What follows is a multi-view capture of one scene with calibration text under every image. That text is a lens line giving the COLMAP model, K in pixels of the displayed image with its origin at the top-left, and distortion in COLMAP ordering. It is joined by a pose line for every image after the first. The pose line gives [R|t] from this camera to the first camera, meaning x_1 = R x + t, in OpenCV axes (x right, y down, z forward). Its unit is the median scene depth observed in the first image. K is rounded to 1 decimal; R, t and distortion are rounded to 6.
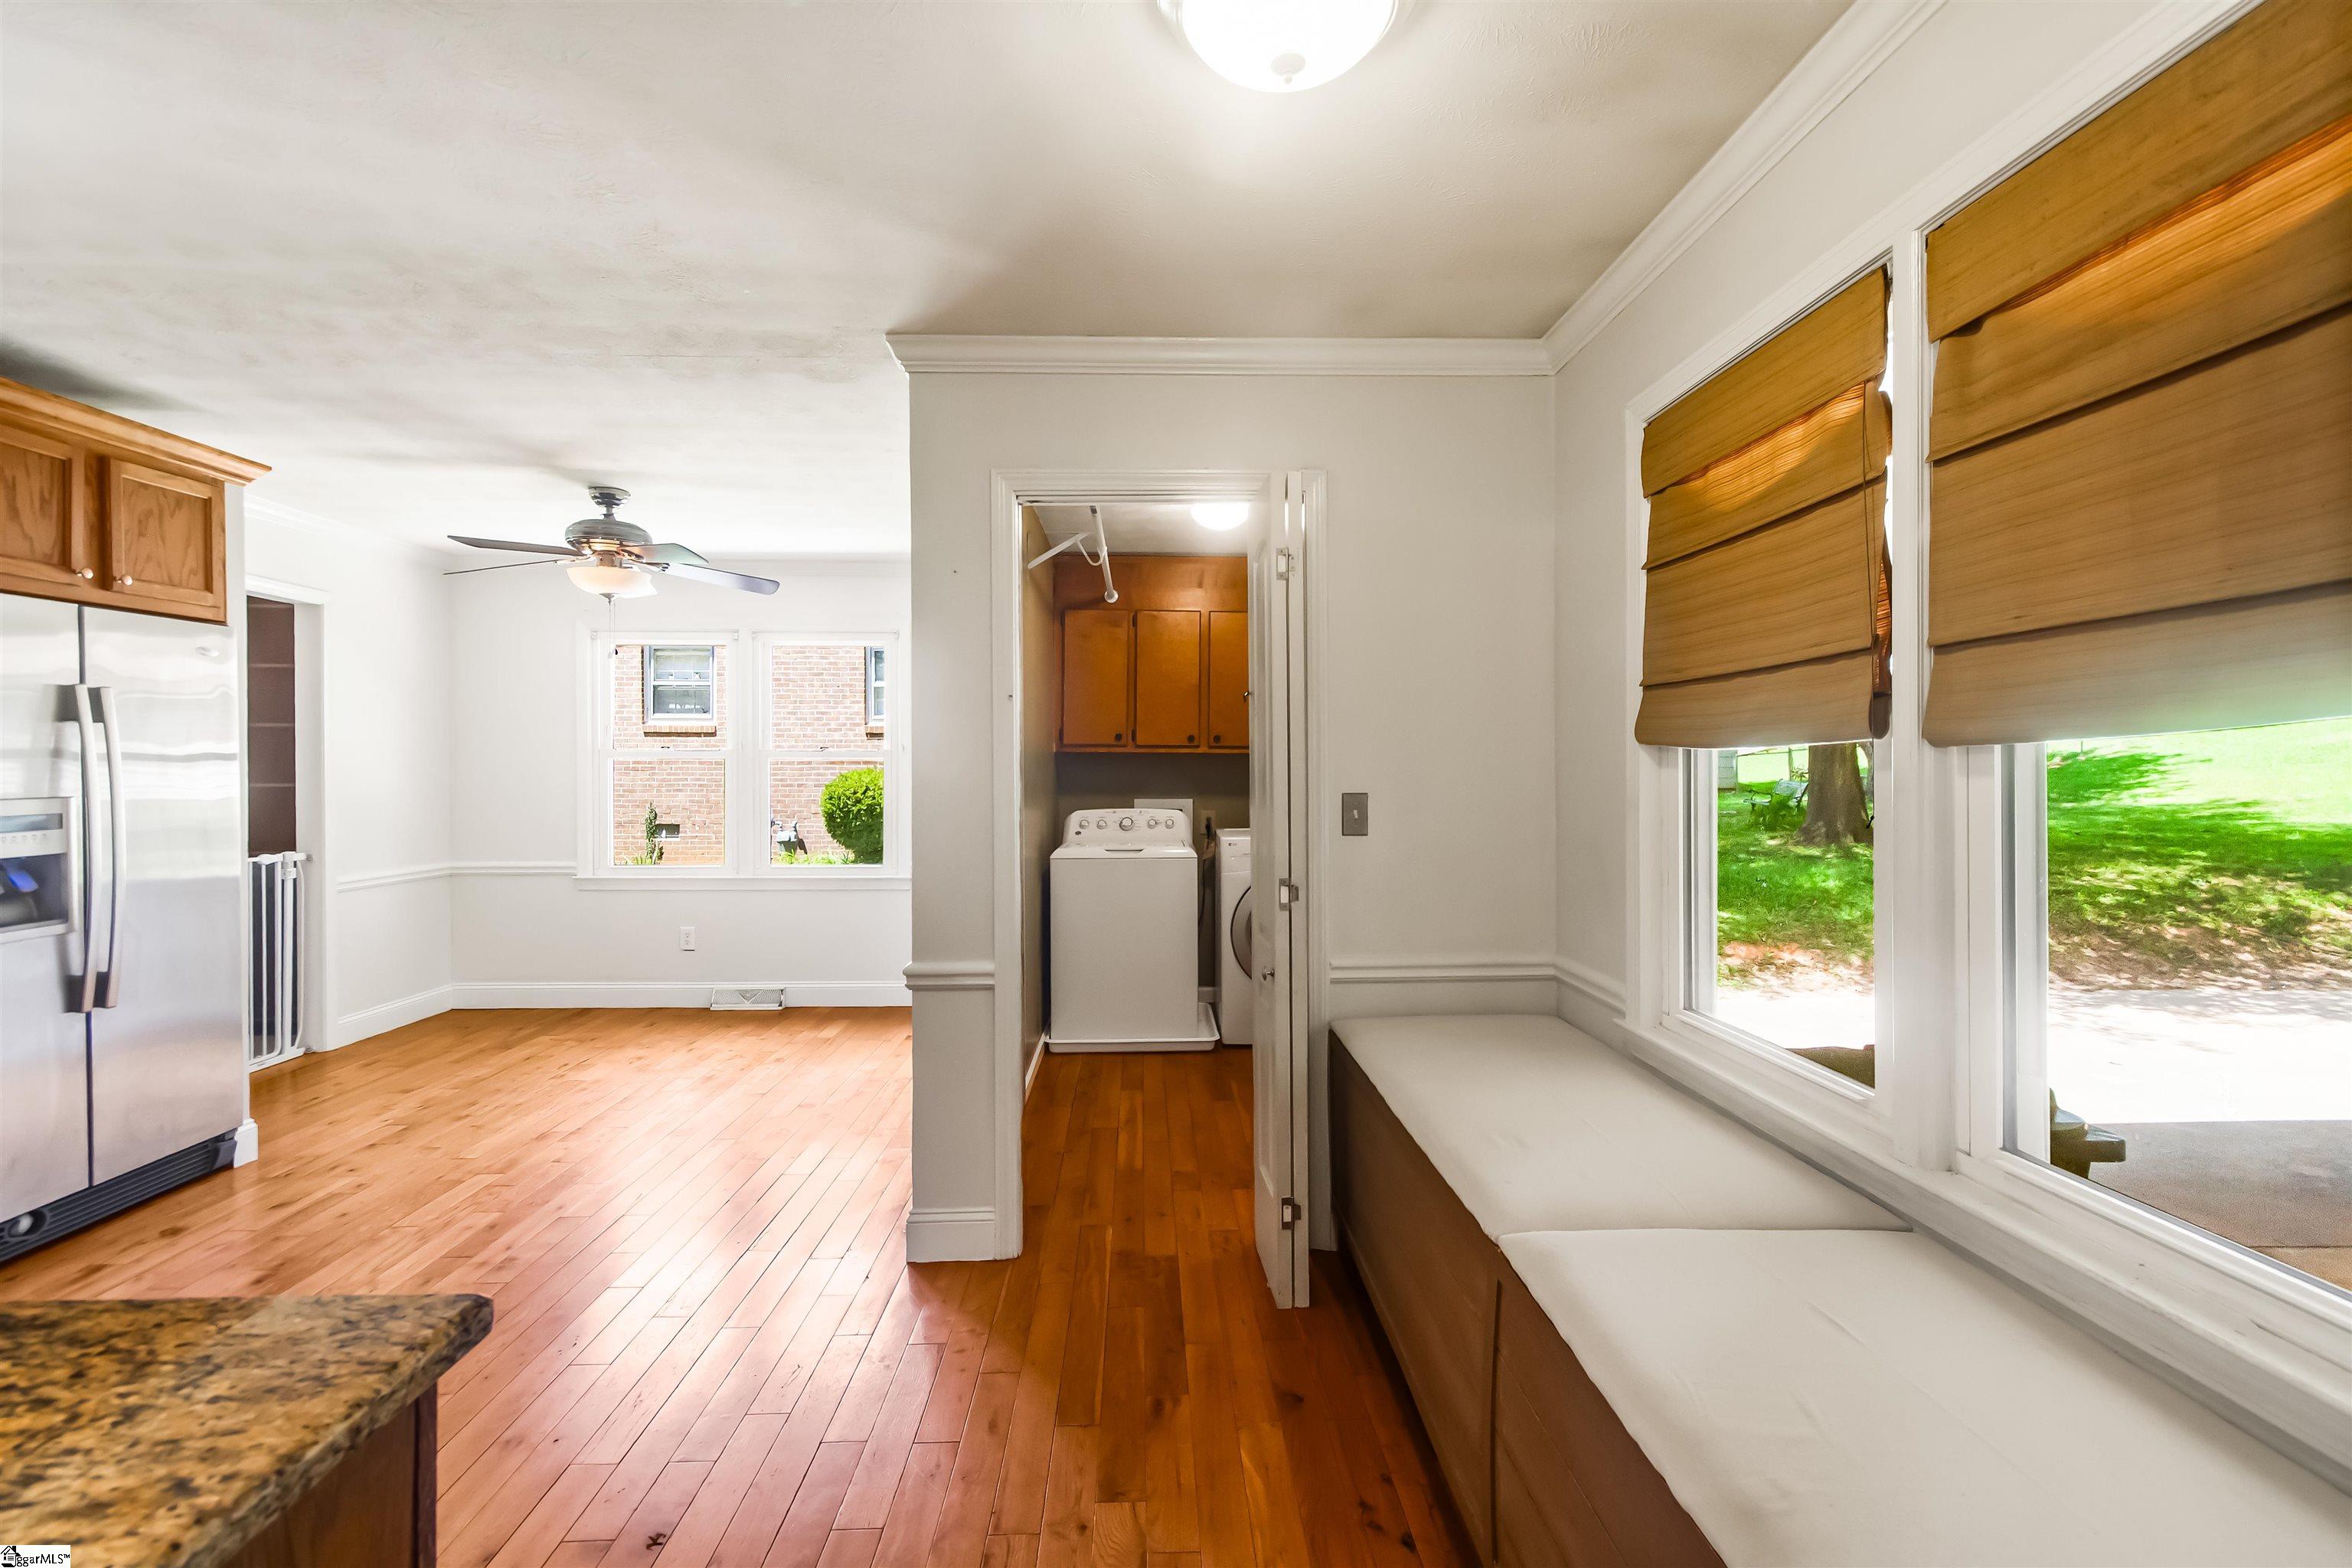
lens RADIAL K [[1098.9, 0, 1190.3], [0, 1098.9, 772.4], [0, 0, 1]] dist [0.001627, 0.000265]
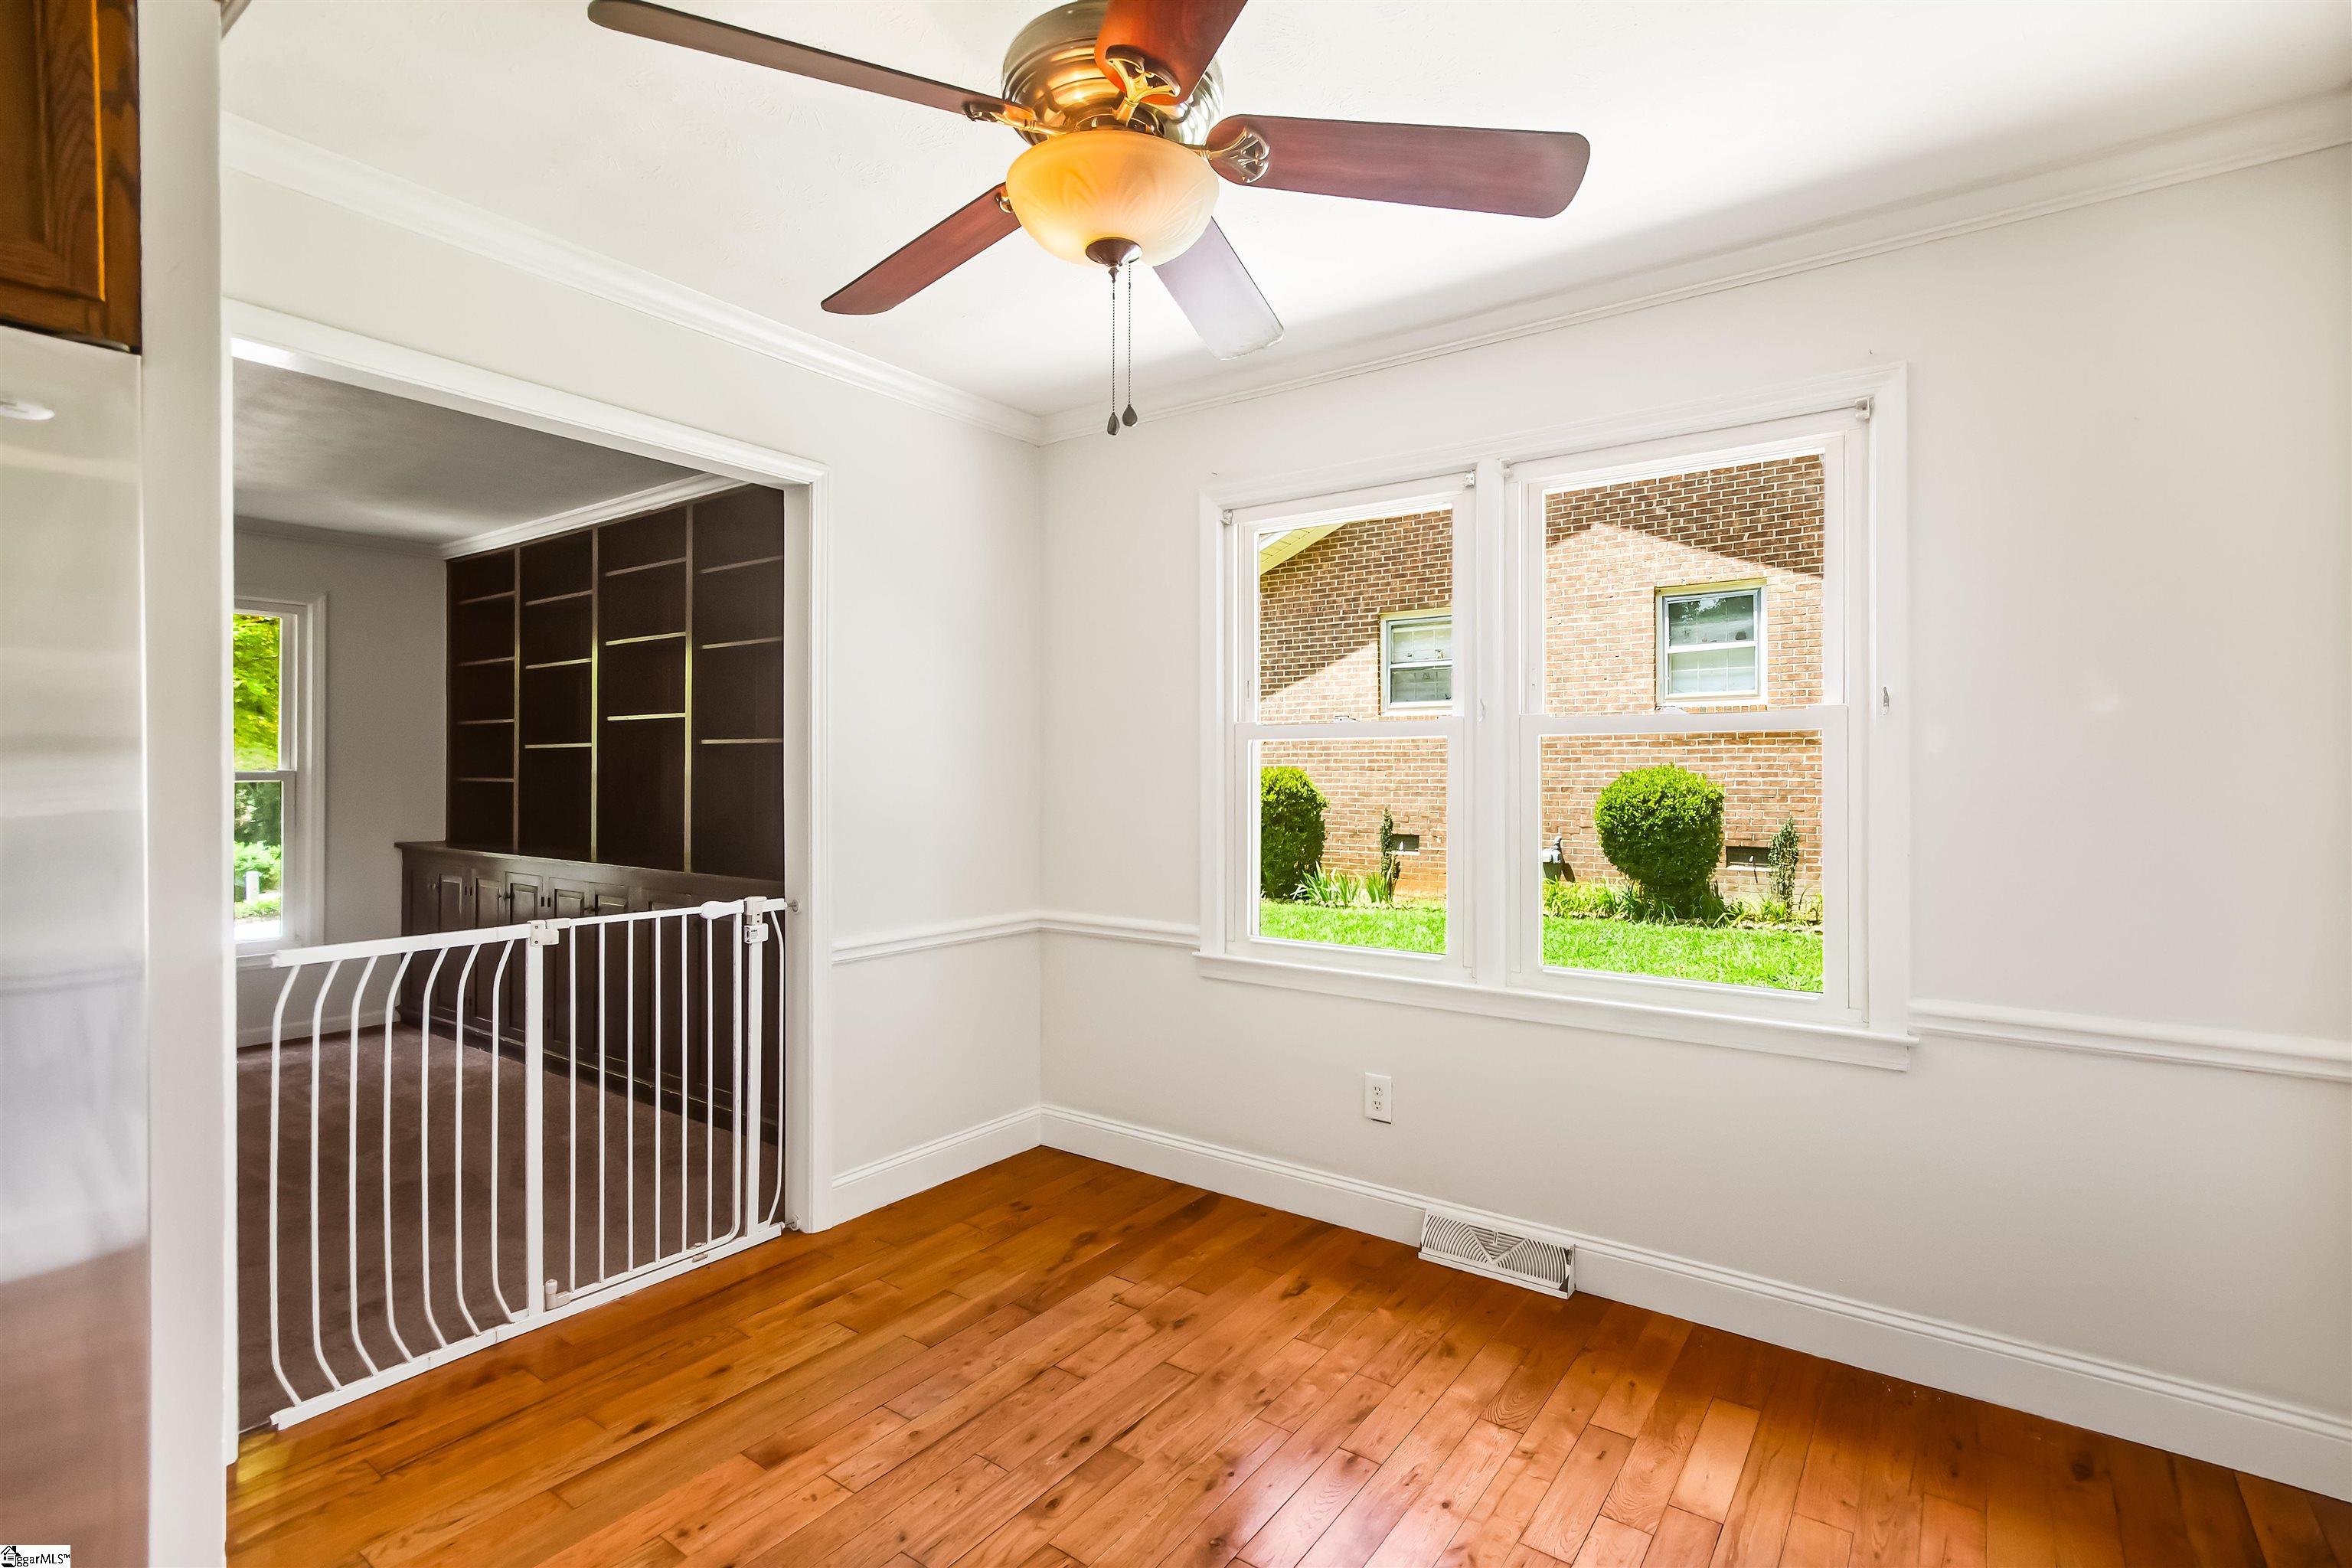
lens RADIAL K [[1098.9, 0, 1190.3], [0, 1098.9, 772.4], [0, 0, 1]] dist [0.001627, 0.000265]
pose [[0.791575, 0.000095, -0.611072, -0.099784], [-0.001647, 0.999997, -0.001979, 0.001976], [0.611070, 0.002573, 0.791572, 0.250378]]
